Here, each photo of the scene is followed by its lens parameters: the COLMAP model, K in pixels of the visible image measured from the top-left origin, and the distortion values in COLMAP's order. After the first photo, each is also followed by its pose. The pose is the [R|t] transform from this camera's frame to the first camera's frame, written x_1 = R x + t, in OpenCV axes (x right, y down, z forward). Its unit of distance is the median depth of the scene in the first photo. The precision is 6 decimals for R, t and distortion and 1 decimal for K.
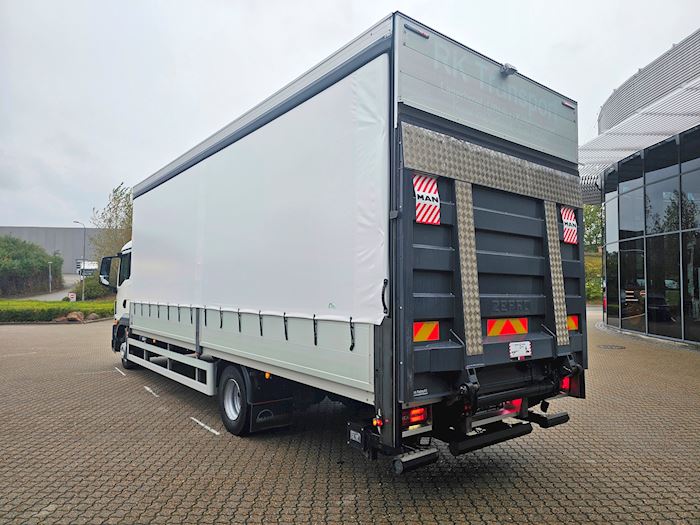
lens RADIAL K [[469.3, 0, 350.0], [0, 469.3, 262.5], [0, 0, 1]] dist [0.039917, -0.000680]
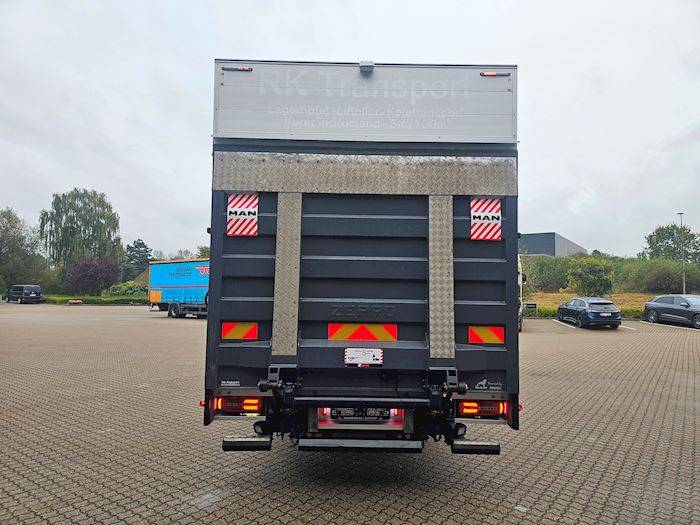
lens RADIAL K [[469.3, 0, 350.0], [0, 469.3, 262.5], [0, 0, 1]] dist [0.039917, -0.000680]
pose [[0.795471, -0.030361, -0.605231, 0.896509], [0.030064, 0.999492, -0.010625, 0.001434], [0.605246, -0.009744, 0.795979, 0.213522]]
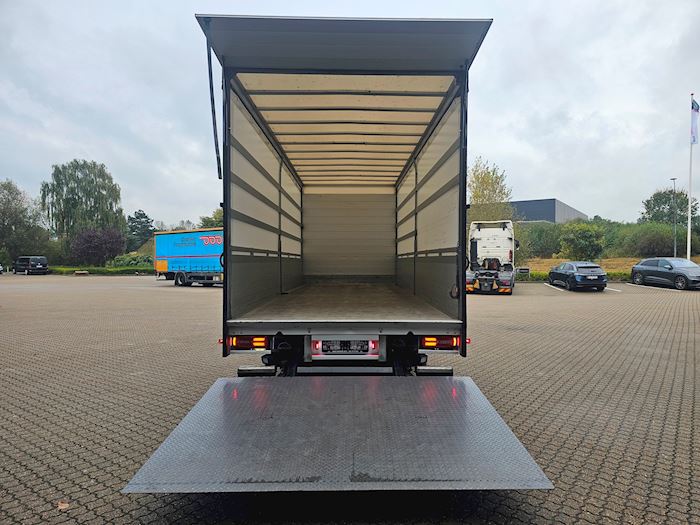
lens RADIAL K [[469.3, 0, 350.0], [0, 469.3, 262.5], [0, 0, 1]] dist [0.039917, -0.000680]
pose [[0.792576, 0.001241, -0.609772, 1.086445], [0.040998, 0.997627, 0.055319, 0.012622], [0.608393, -0.068844, 0.790644, 0.036914]]
